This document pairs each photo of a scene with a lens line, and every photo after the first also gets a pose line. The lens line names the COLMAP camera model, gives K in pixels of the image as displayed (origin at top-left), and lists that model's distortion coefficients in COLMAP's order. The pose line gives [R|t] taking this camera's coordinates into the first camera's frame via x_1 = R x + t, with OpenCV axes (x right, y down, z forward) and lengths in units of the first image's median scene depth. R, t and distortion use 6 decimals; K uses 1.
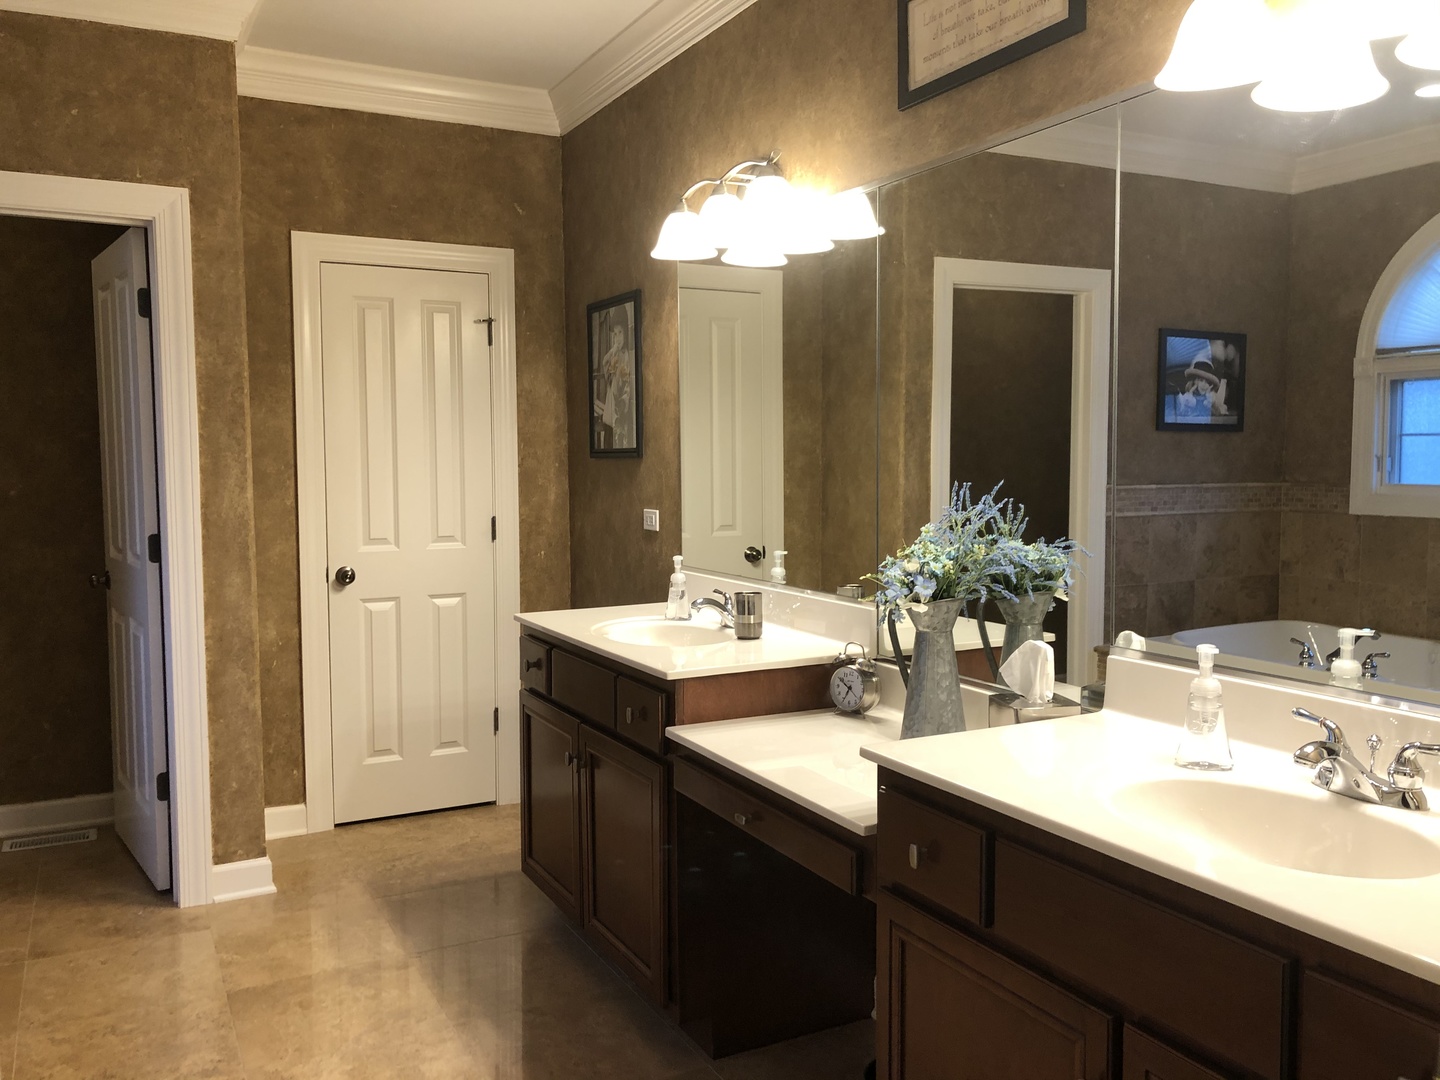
lens RADIAL K [[1200.4, 0, 721.1], [0, 1200.4, 544.2], [0, 0, 1]] dist [0.068433, -0.041867]
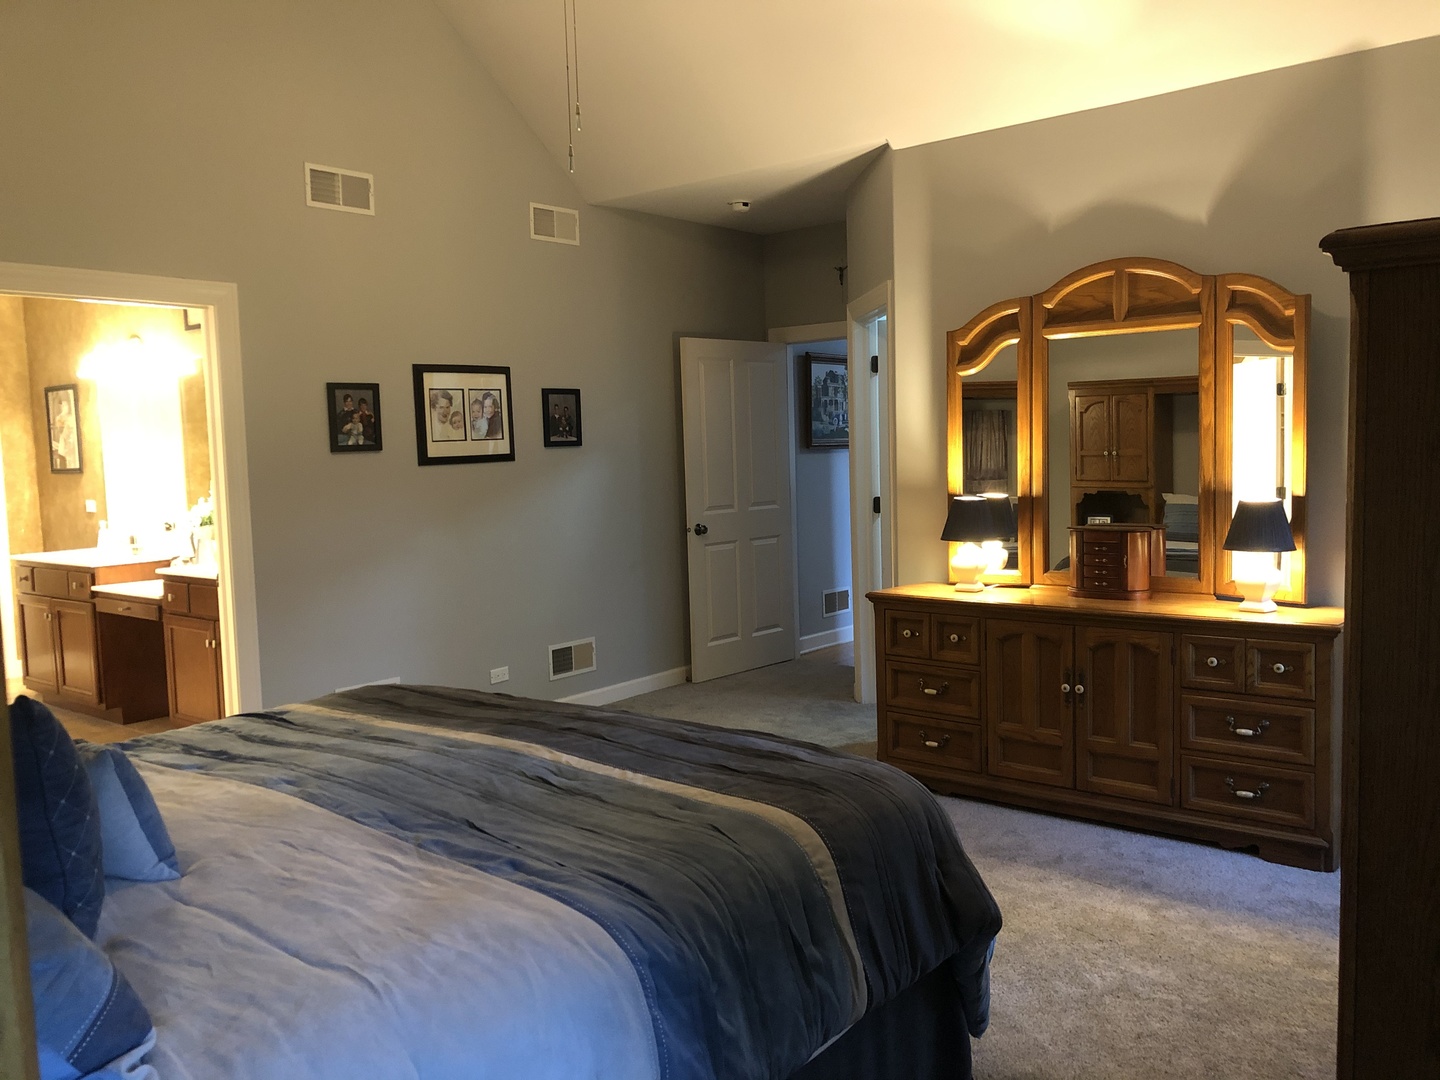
lens RADIAL K [[1200.4, 0, 714.9], [0, 1200.4, 545.4], [0, 0, 1]] dist [0.068433, -0.041867]
pose [[0.927465, -0.050565, 0.370476, 0.129845], [0.049179, 0.998703, 0.013192, 0.059628], [-0.370663, 0.005985, 0.928748, -1.061262]]
